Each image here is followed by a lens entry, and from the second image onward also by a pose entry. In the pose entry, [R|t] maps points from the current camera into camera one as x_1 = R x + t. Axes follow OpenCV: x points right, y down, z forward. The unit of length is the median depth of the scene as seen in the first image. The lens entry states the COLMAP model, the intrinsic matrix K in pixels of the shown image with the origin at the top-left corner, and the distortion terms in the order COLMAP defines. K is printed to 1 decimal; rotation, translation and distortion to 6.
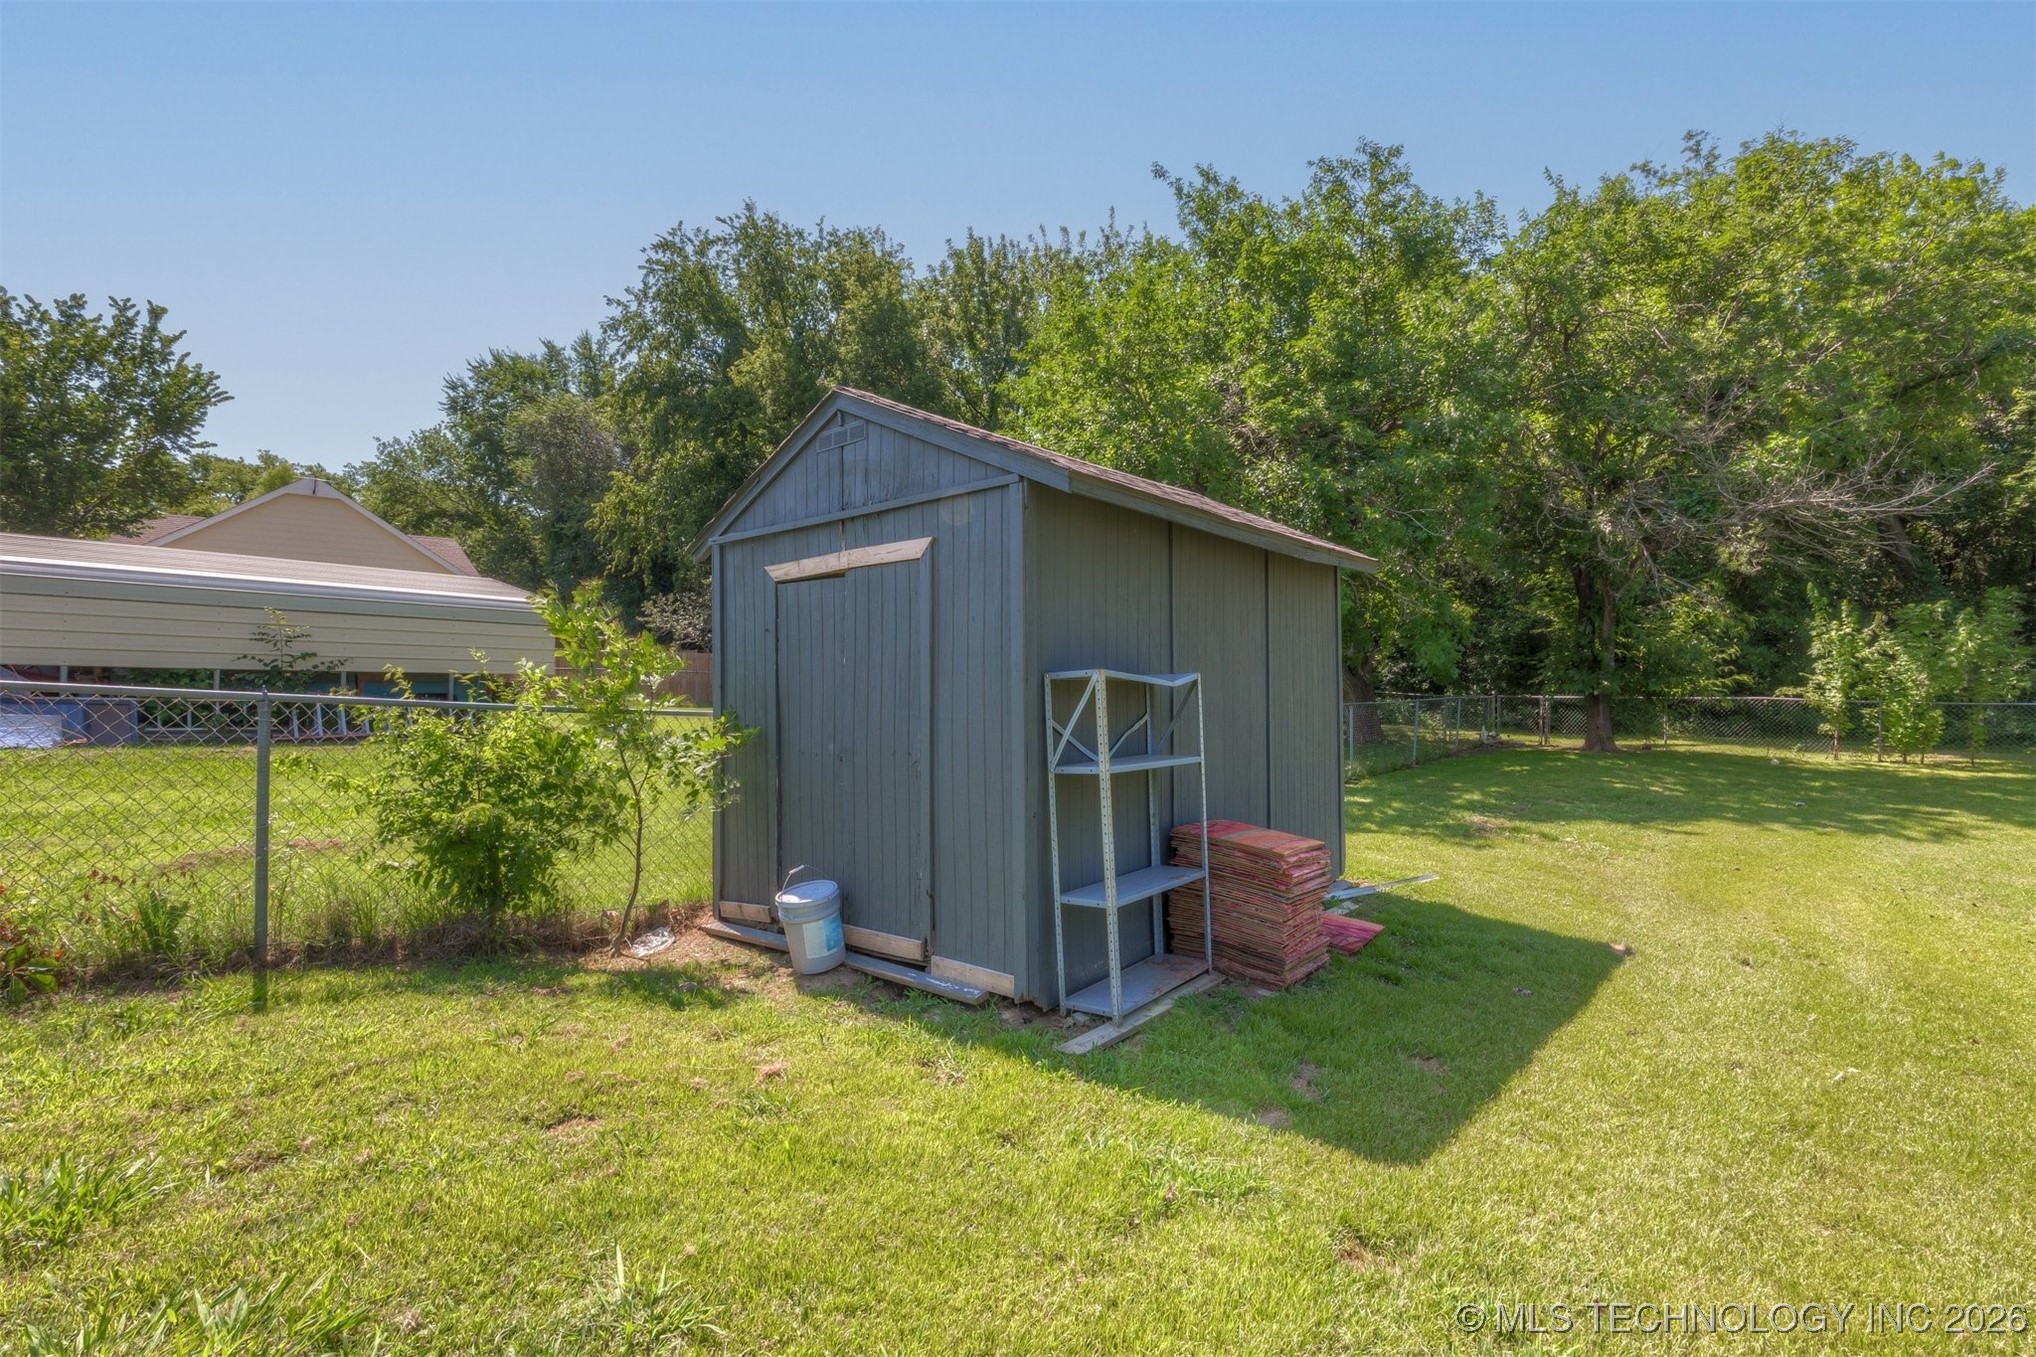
lens RADIAL K [[939.0, 0, 1017.4], [0, 939.0, 671.6], [0, 0, 1]] dist [0.001471, -0.001998]
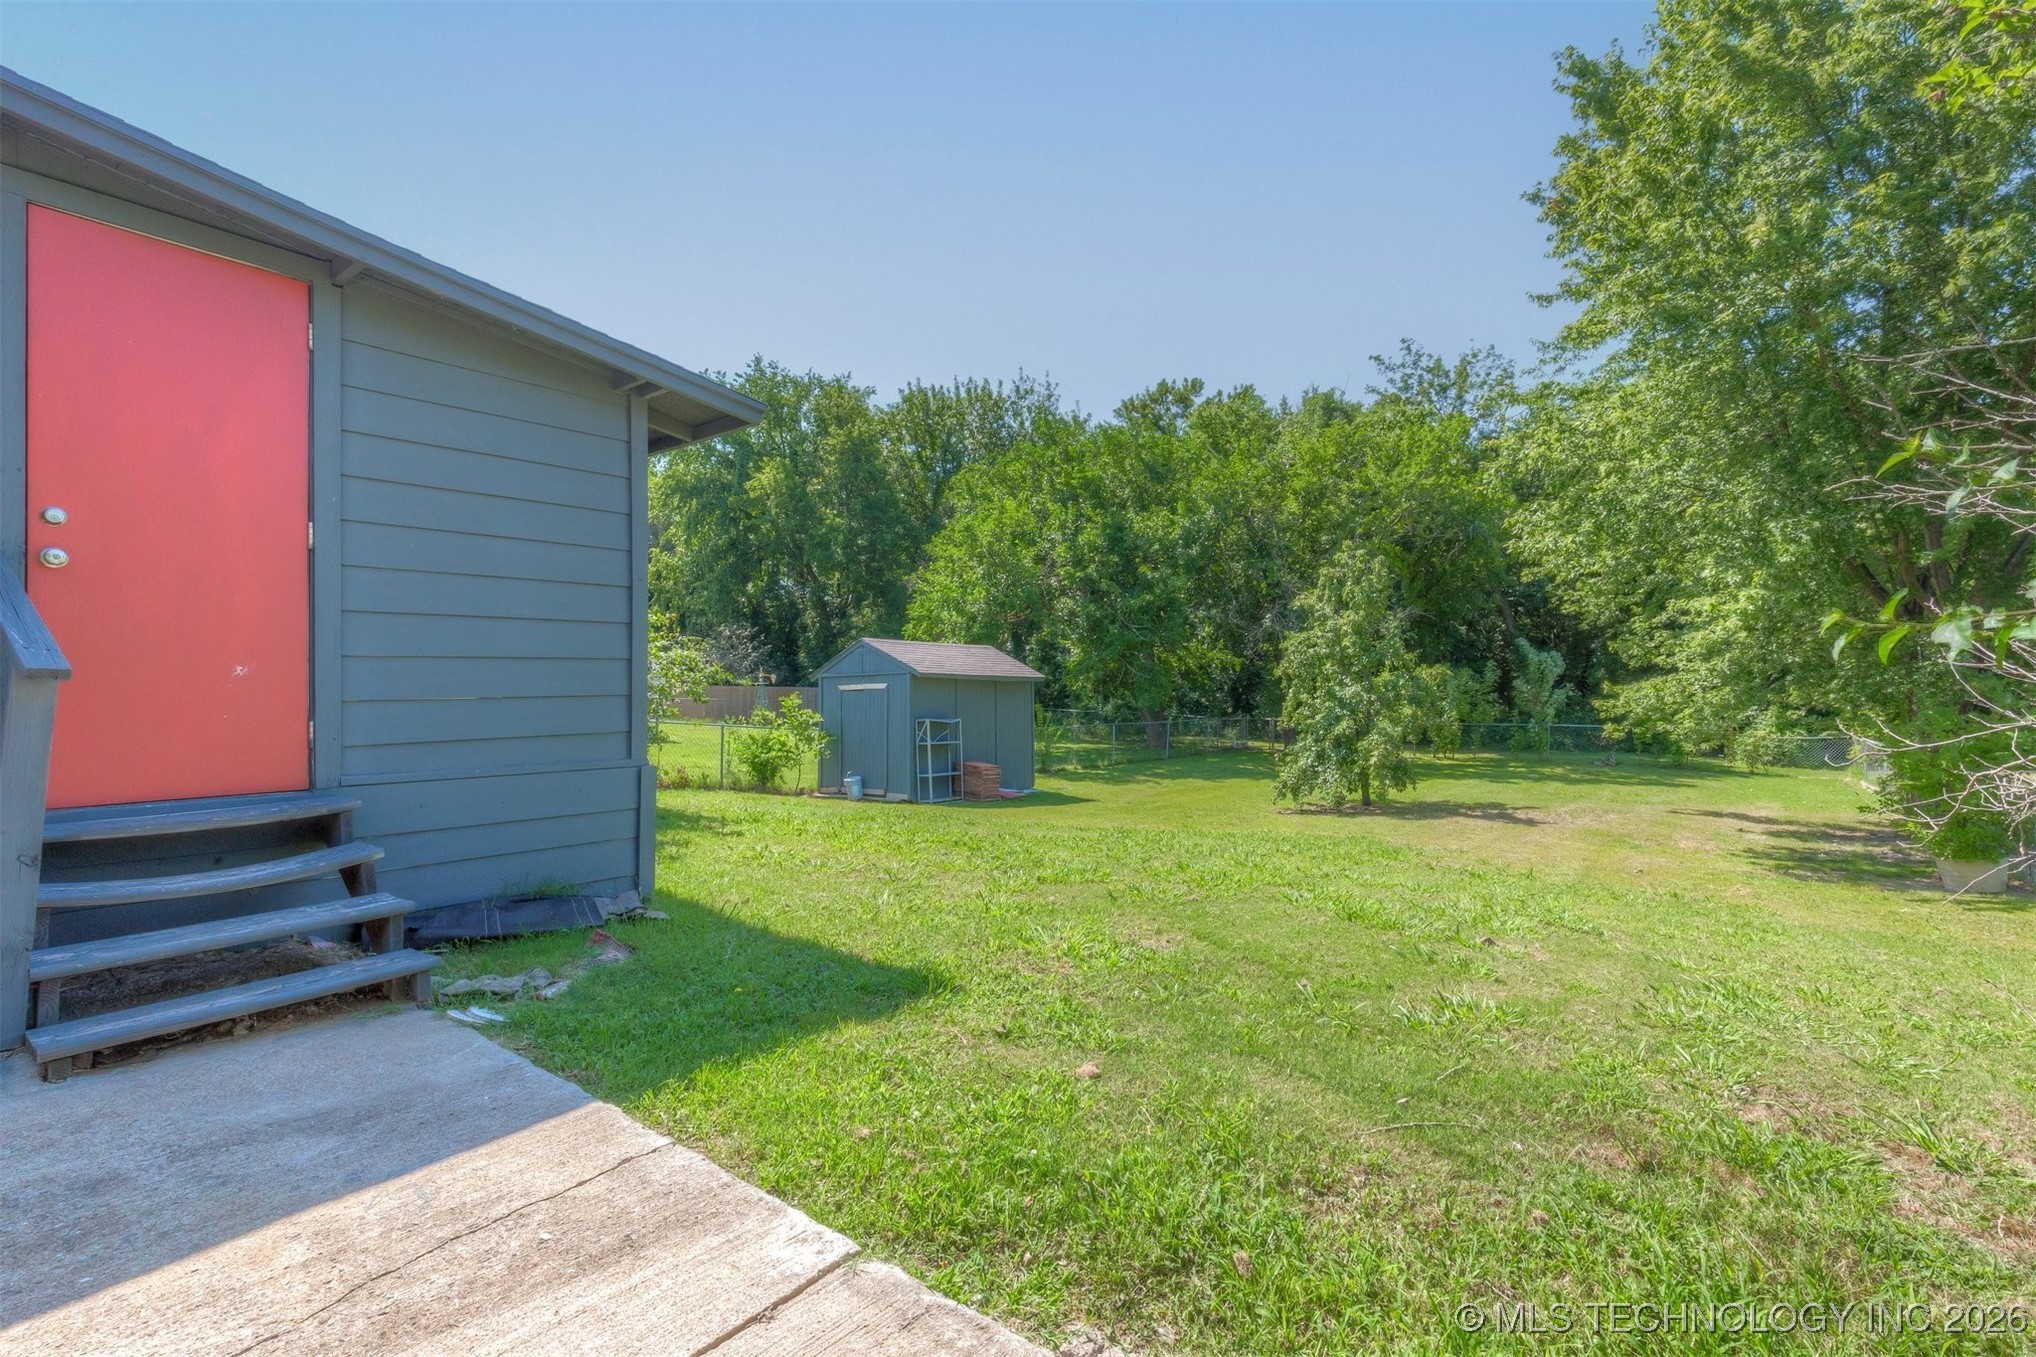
lens RADIAL K [[939.0, 0, 1018.3], [0, 939.0, 685.9], [0, 0, 1]] dist [0.001471, -0.001998]
pose [[0.998979, 0.005075, 0.044886, 0.043124], [-0.005095, 0.999987, 0.000314, -0.021971], [-0.044883, -0.000542, 0.998992, -0.454275]]
